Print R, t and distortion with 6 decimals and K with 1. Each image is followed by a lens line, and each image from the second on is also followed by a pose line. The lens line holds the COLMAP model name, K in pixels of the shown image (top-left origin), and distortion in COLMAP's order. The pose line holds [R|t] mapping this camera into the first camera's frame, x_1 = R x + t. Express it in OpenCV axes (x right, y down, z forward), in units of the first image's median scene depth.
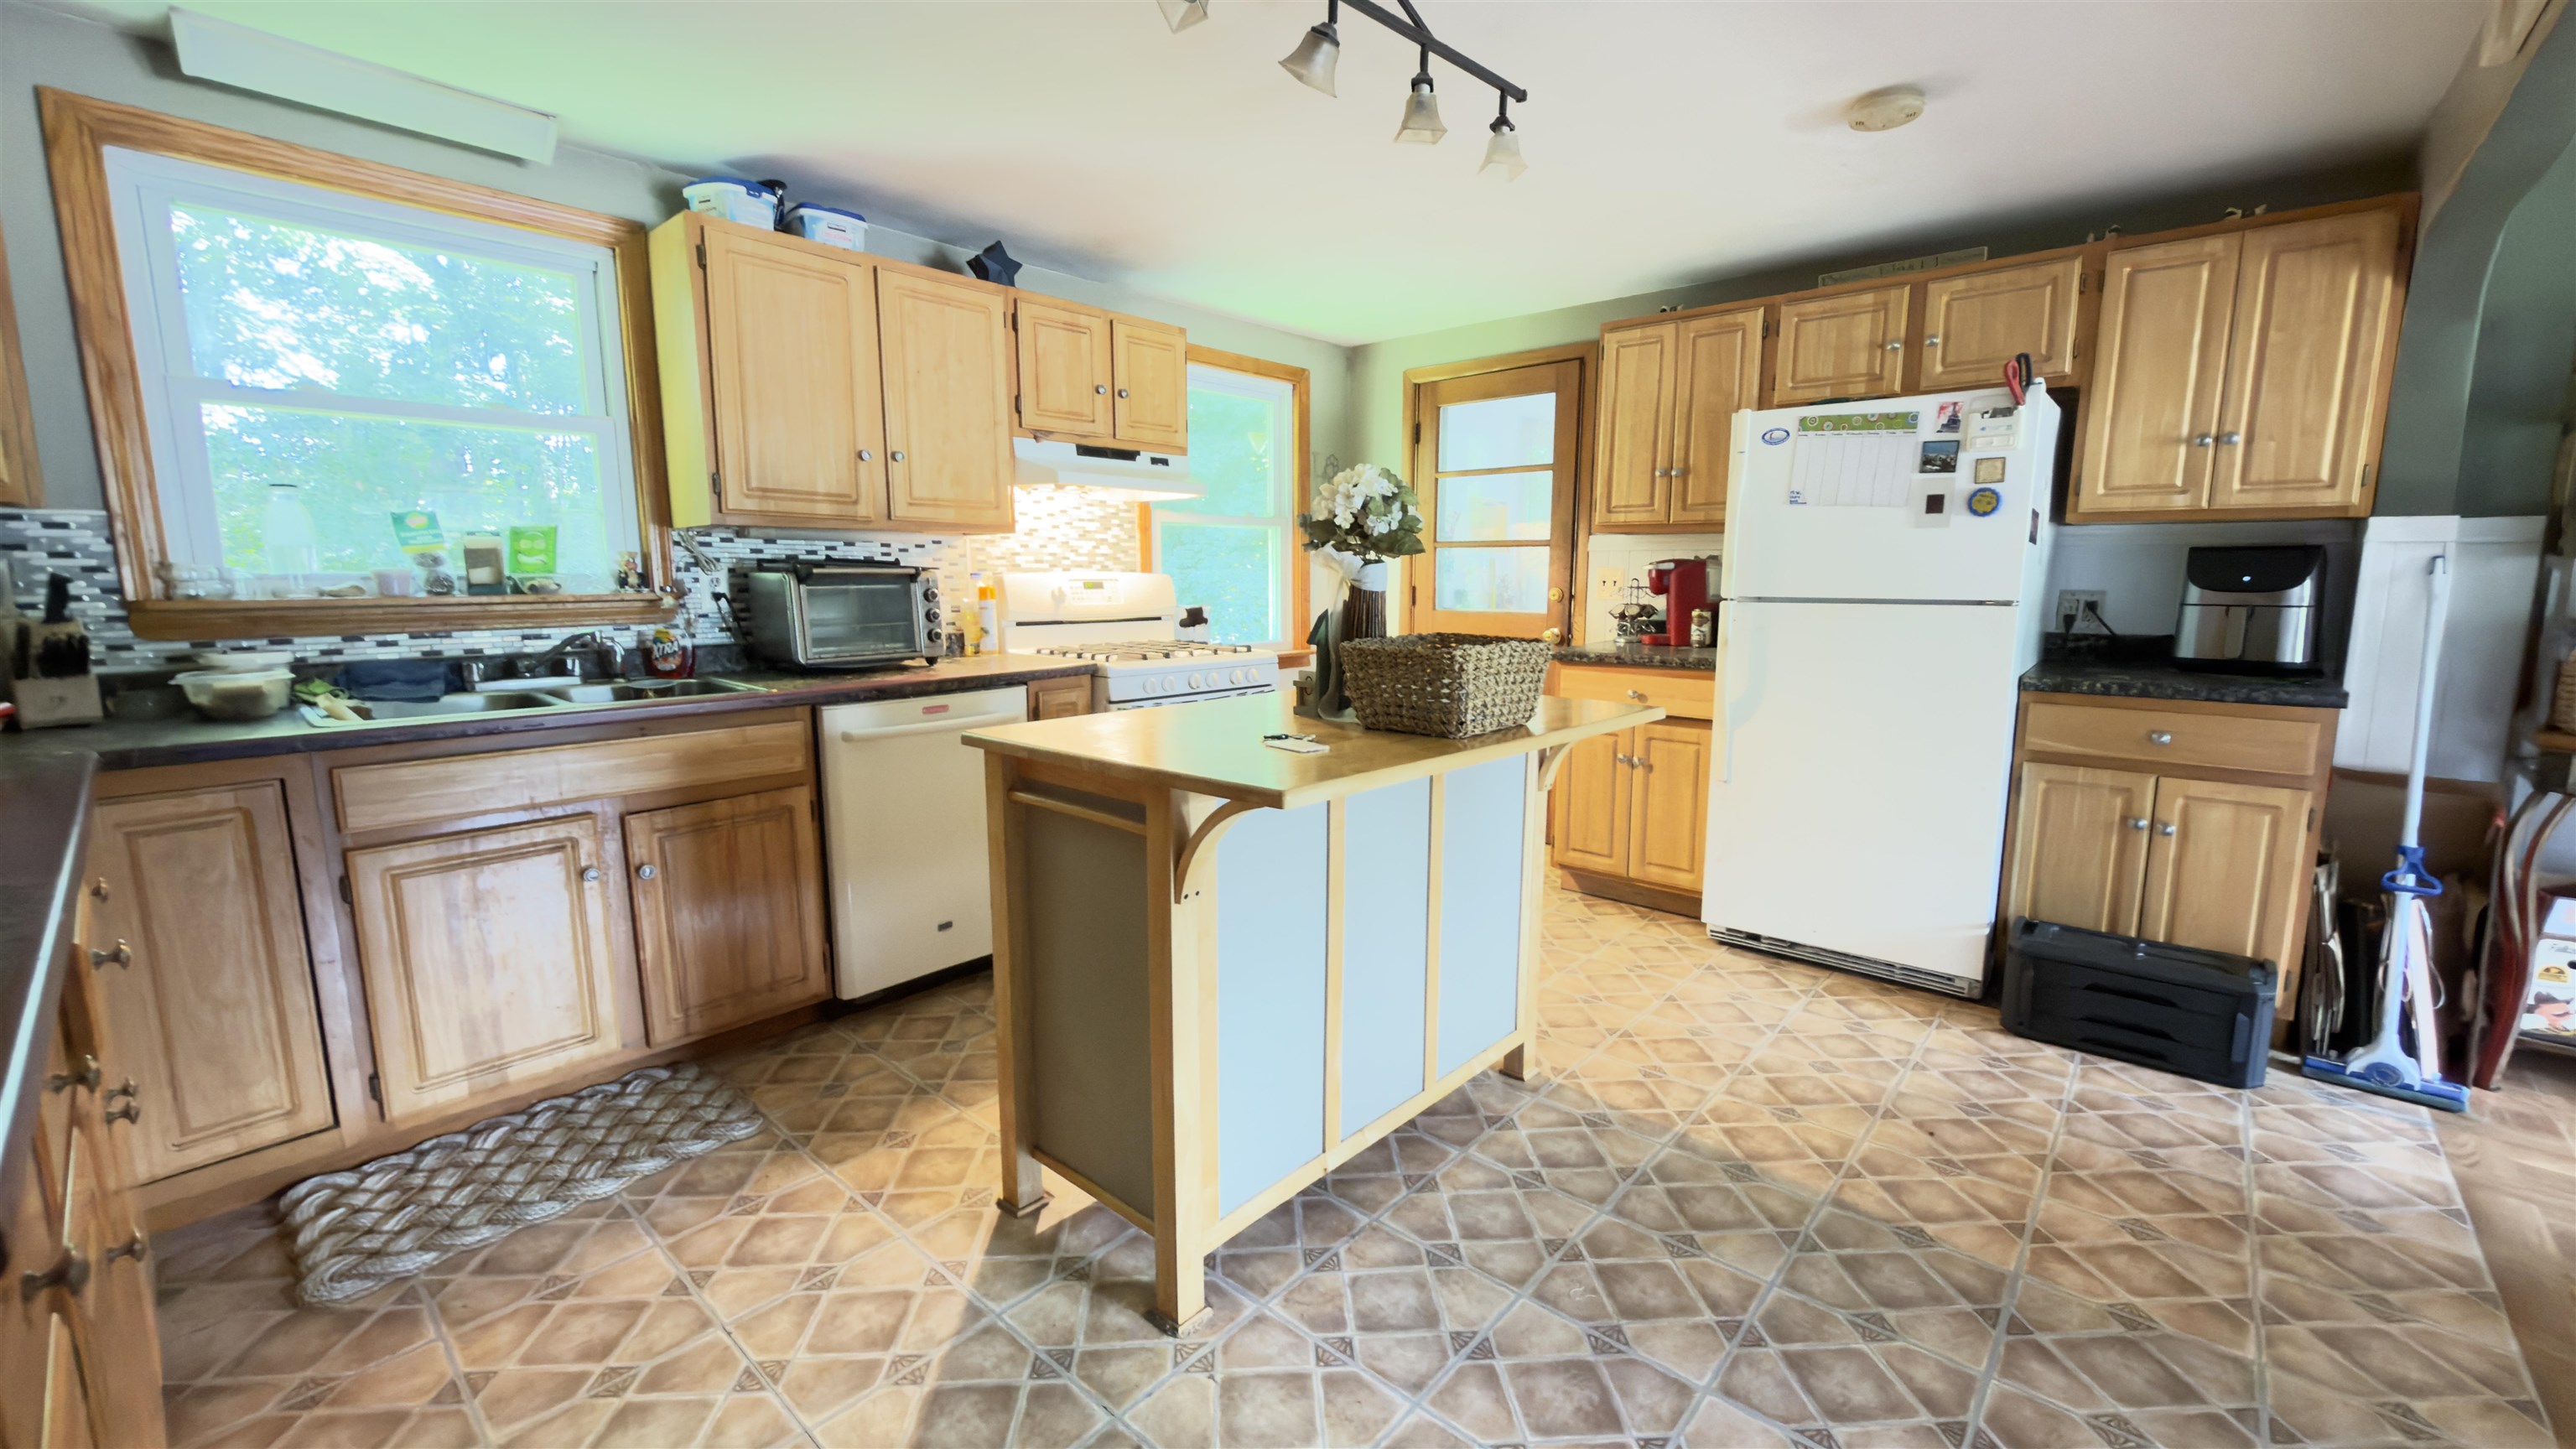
lens RADIAL K [[1027.4, 0, 1288.0], [0, 1027.4, 724.5], [0, 0, 1]] dist [-0.001347, -0.000212]
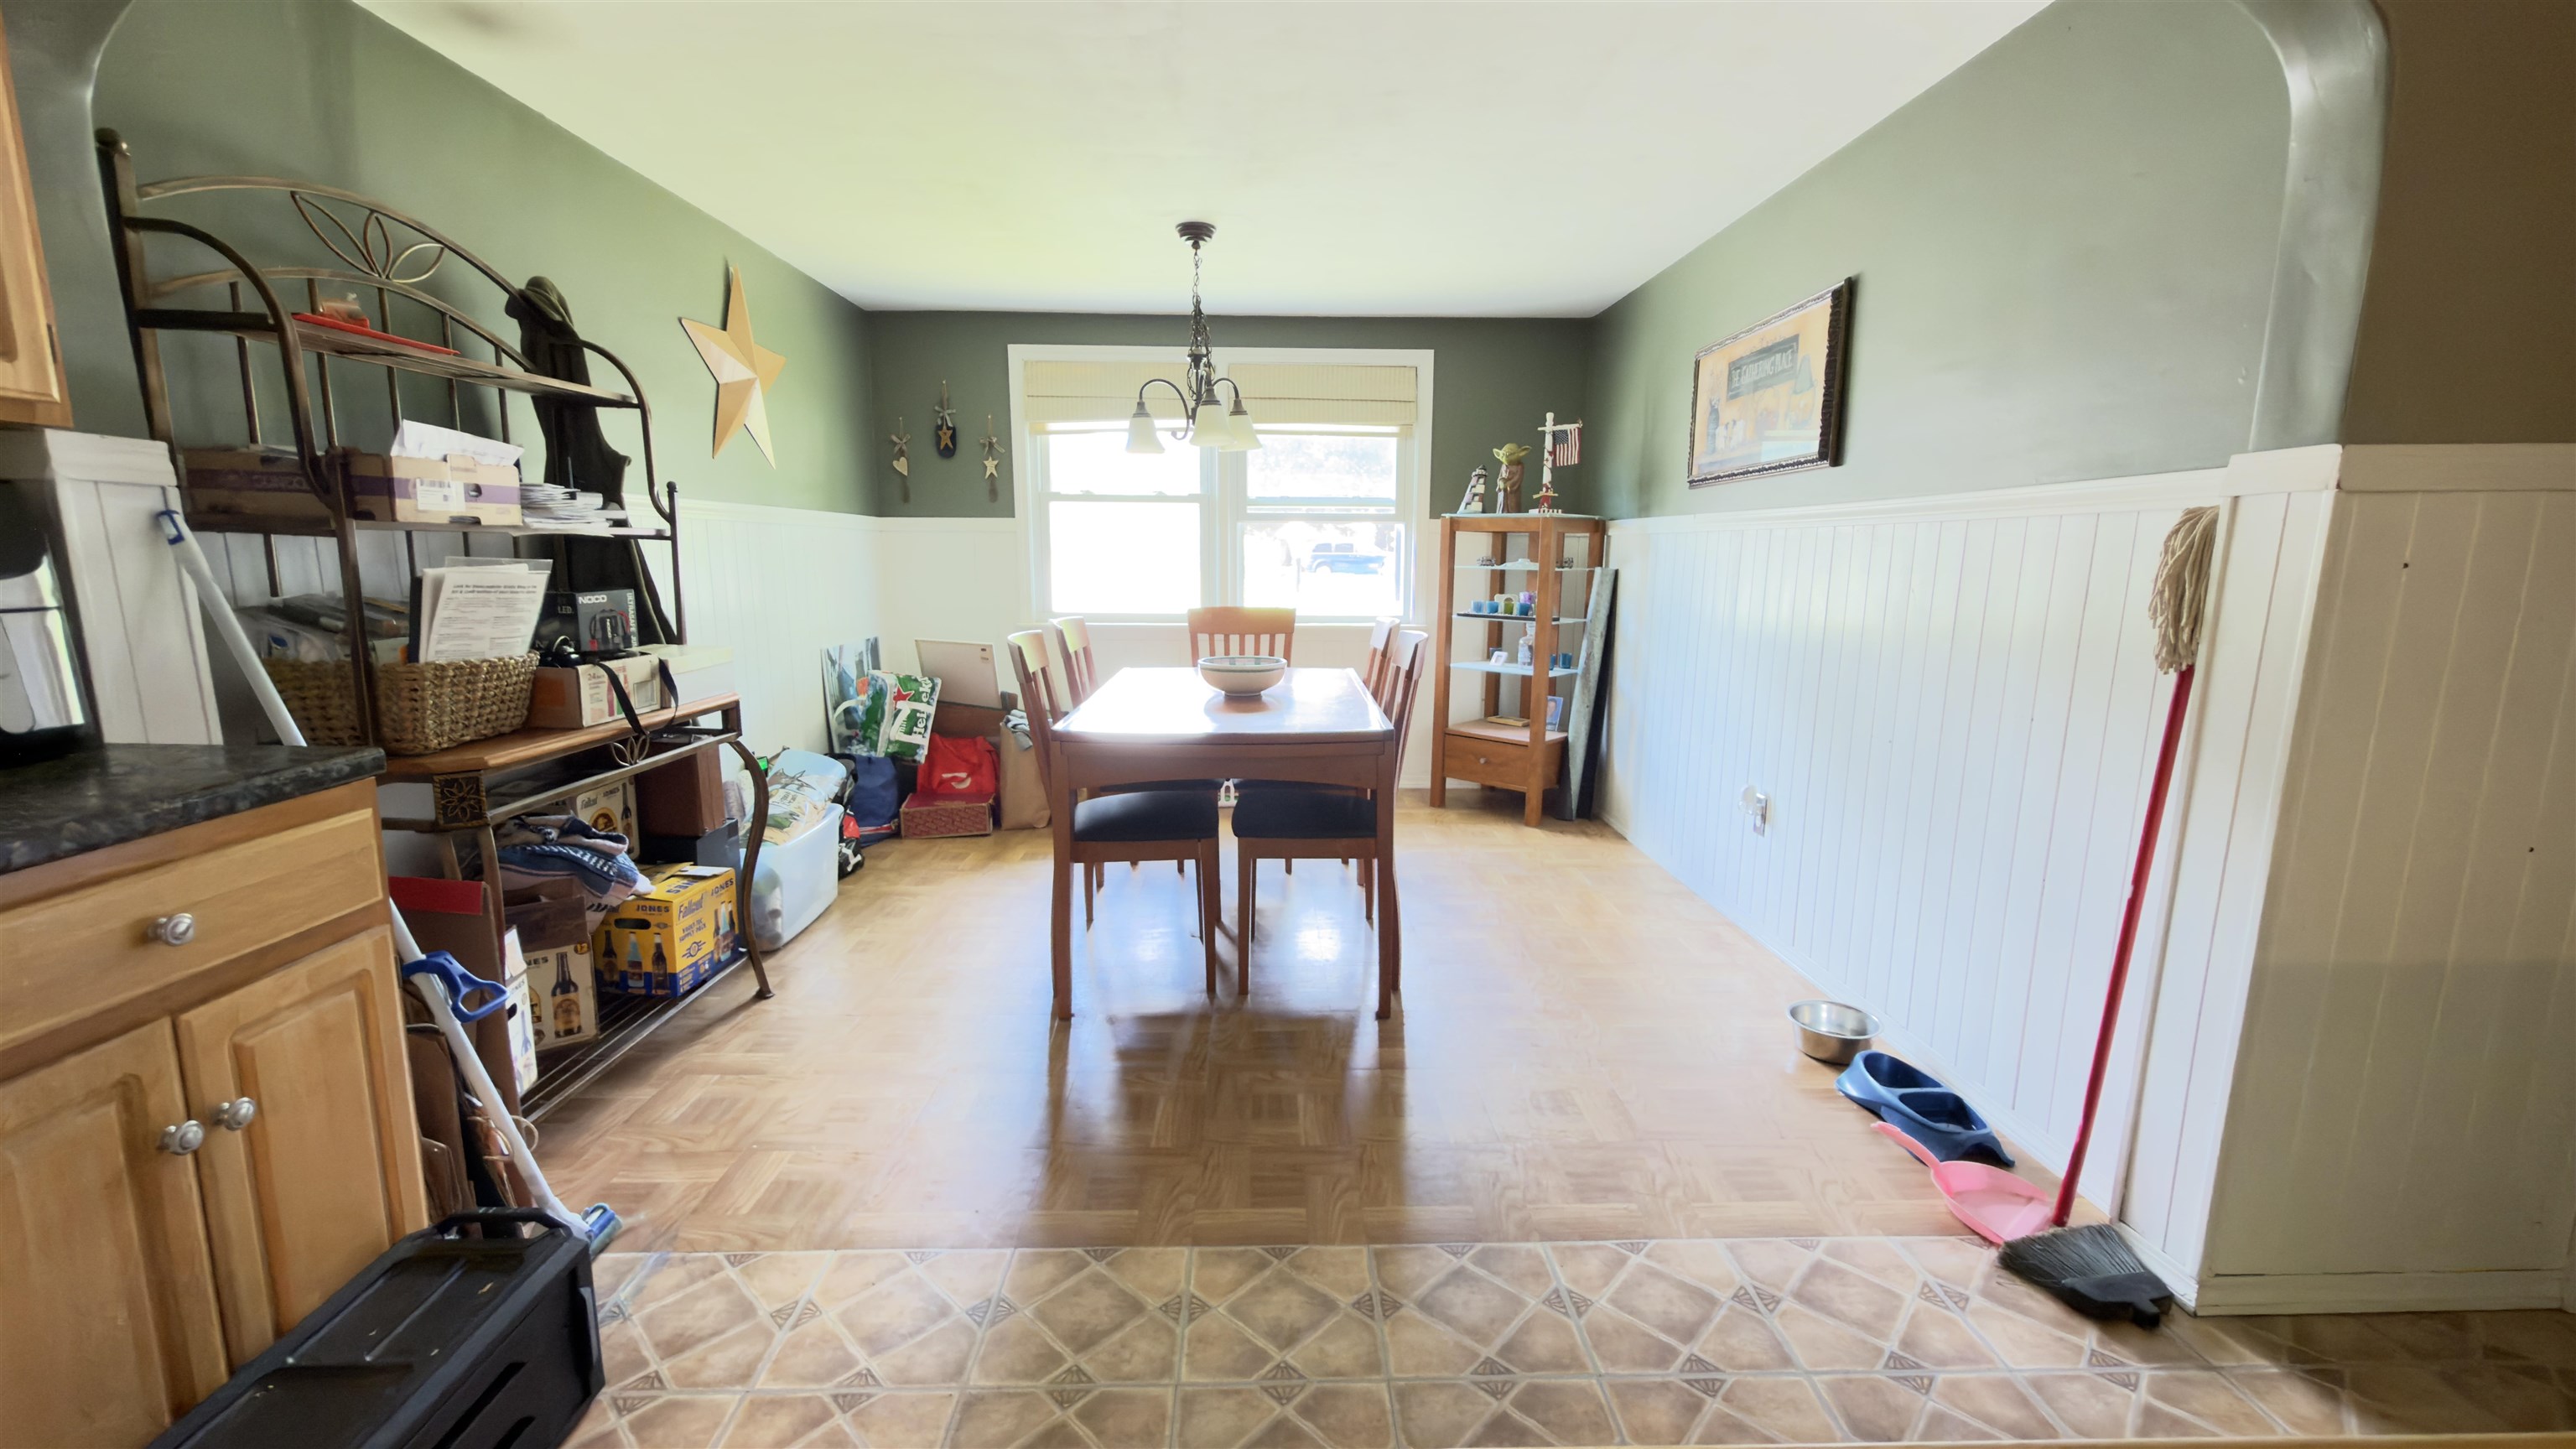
lens RADIAL K [[1020.0, 0, 1291.7], [0, 1020.0, 726.1], [0, 0, 1]] dist [-0.000396, 0.000398]
pose [[-0.682903, -0.126300, 0.719508, 0.244396], [0.102644, 0.958579, 0.265687, -0.130124], [-0.723262, 0.255292, -0.641653, 0.909586]]
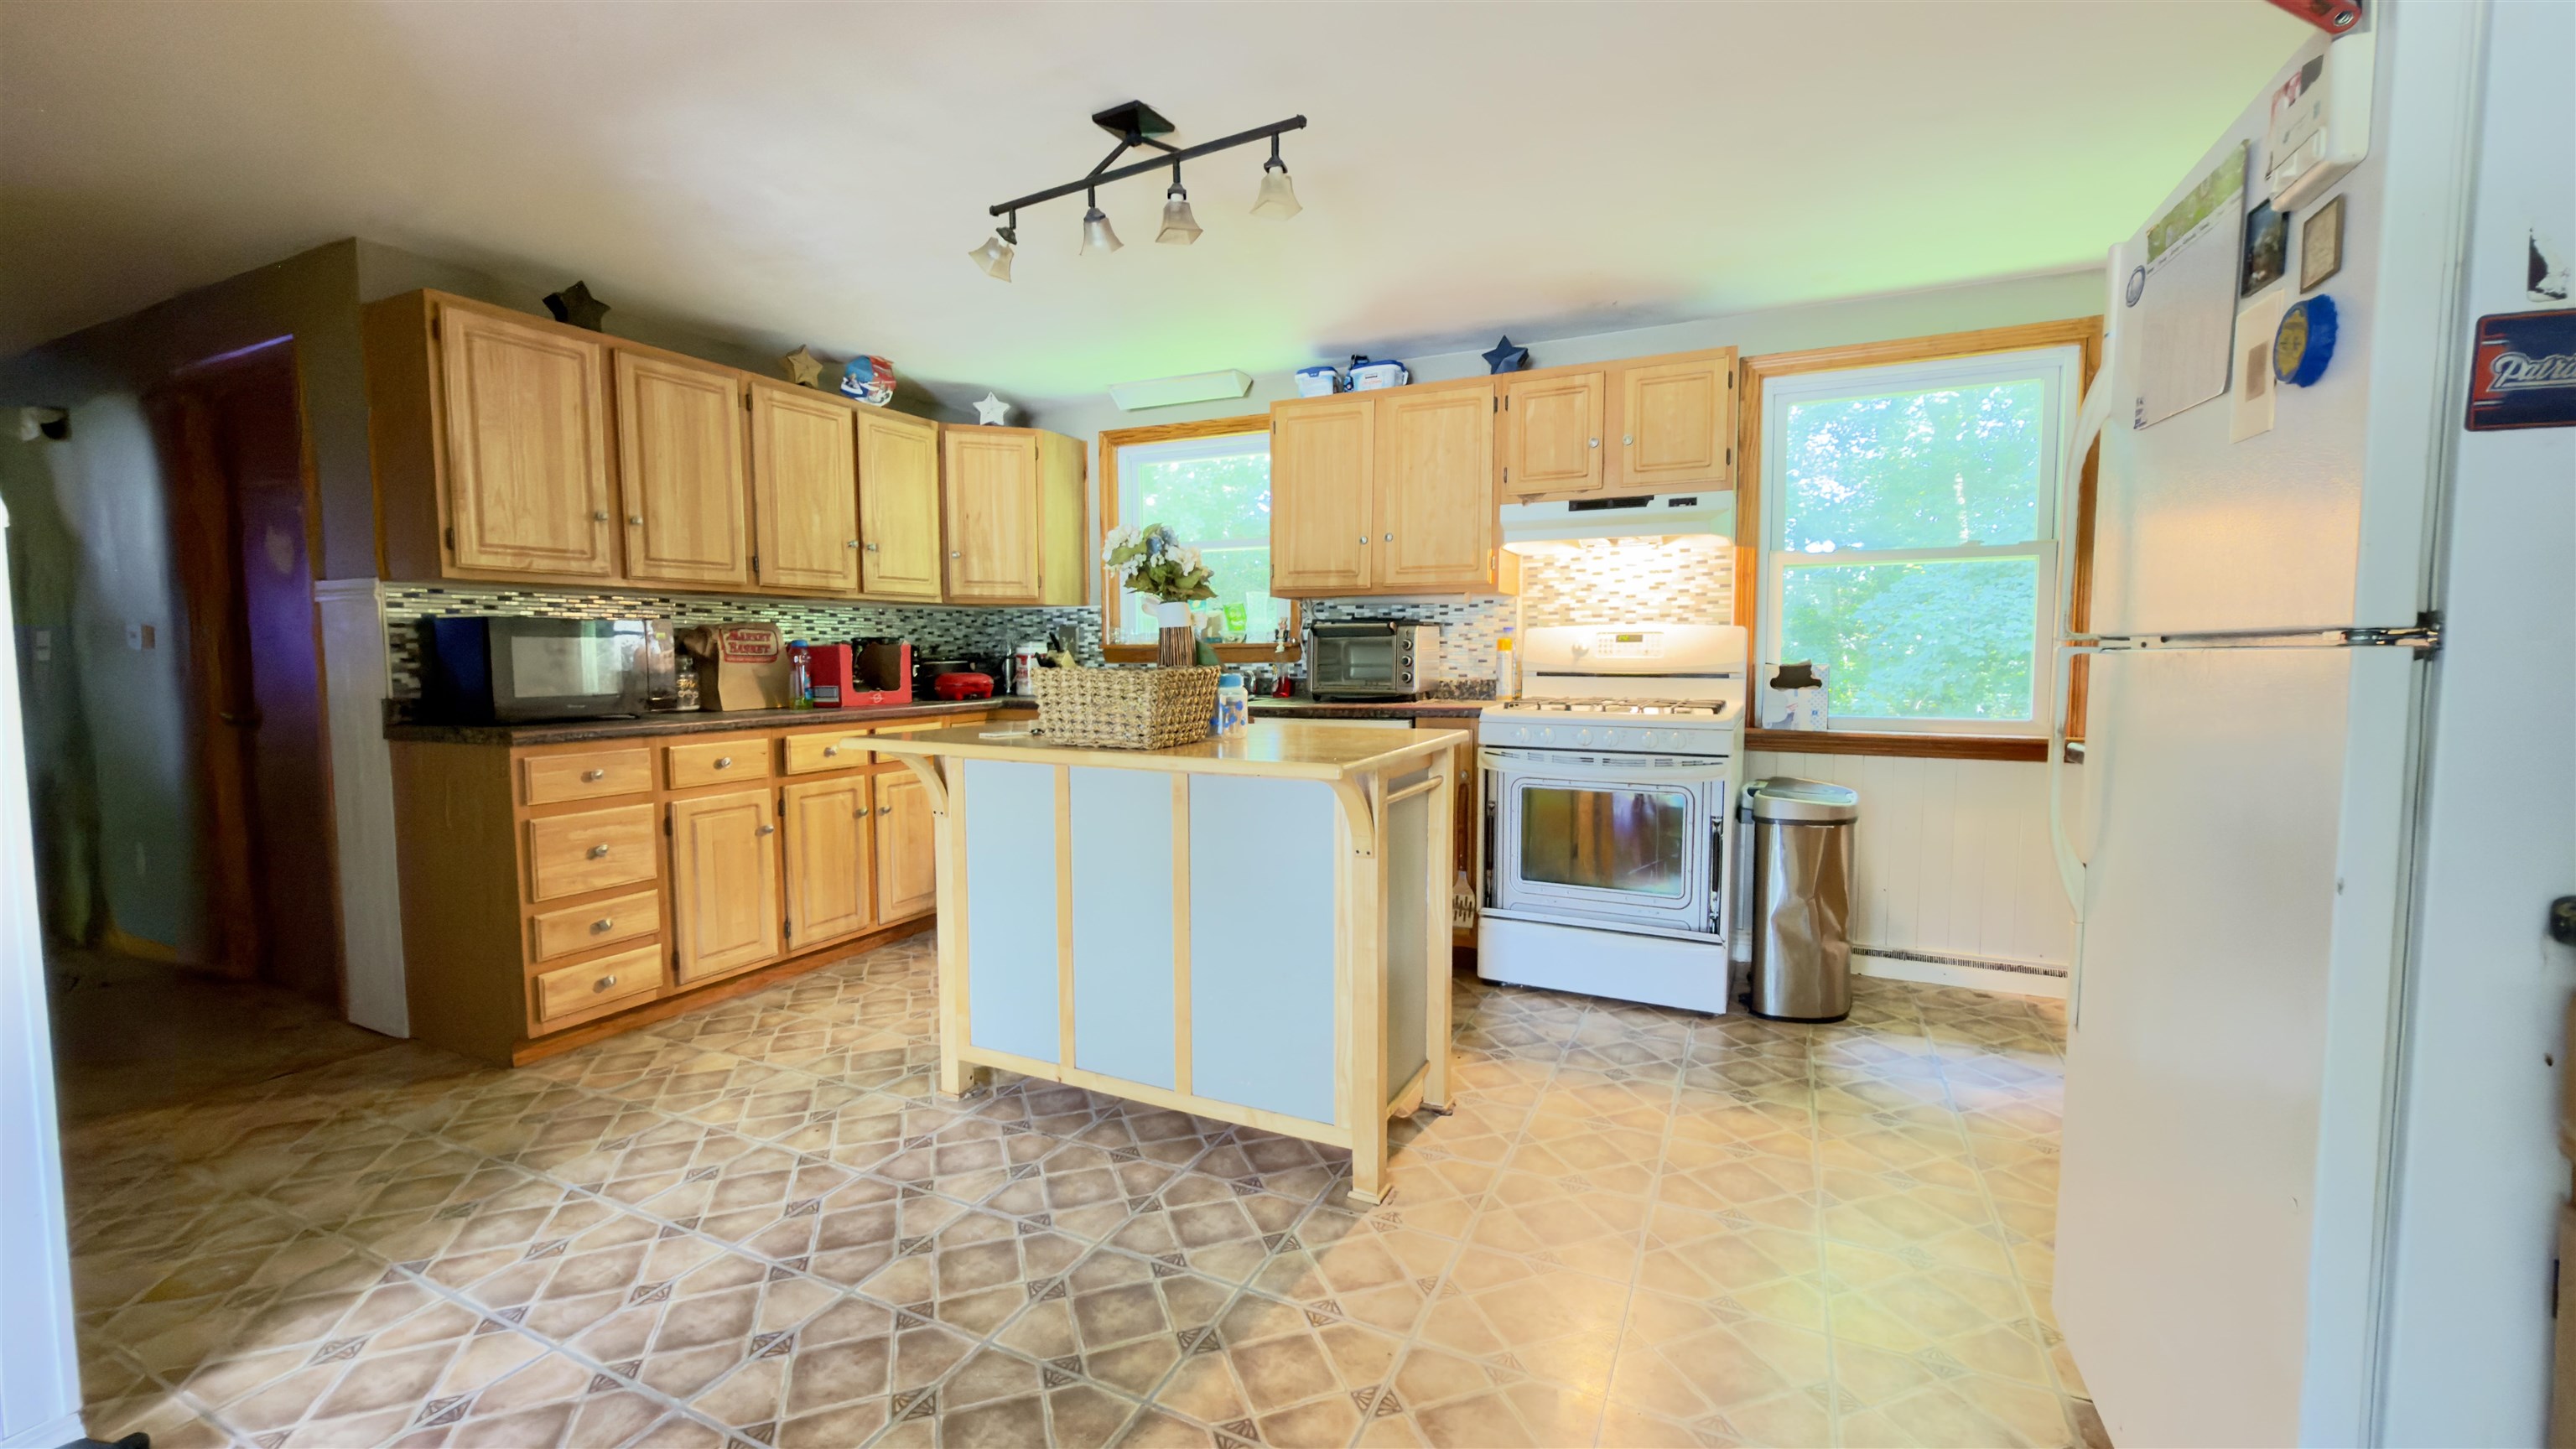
lens RADIAL K [[1026.6, 0, 1283.6], [0, 1026.6, 724.4], [0, 0, 1]] dist [-0.000777, 0.000106]
pose [[0.276426, 0.068256, -0.958608, 0.948520], [-0.138553, 0.989884, 0.030530, -0.057309], [0.950995, 0.124379, 0.283086, 0.617955]]
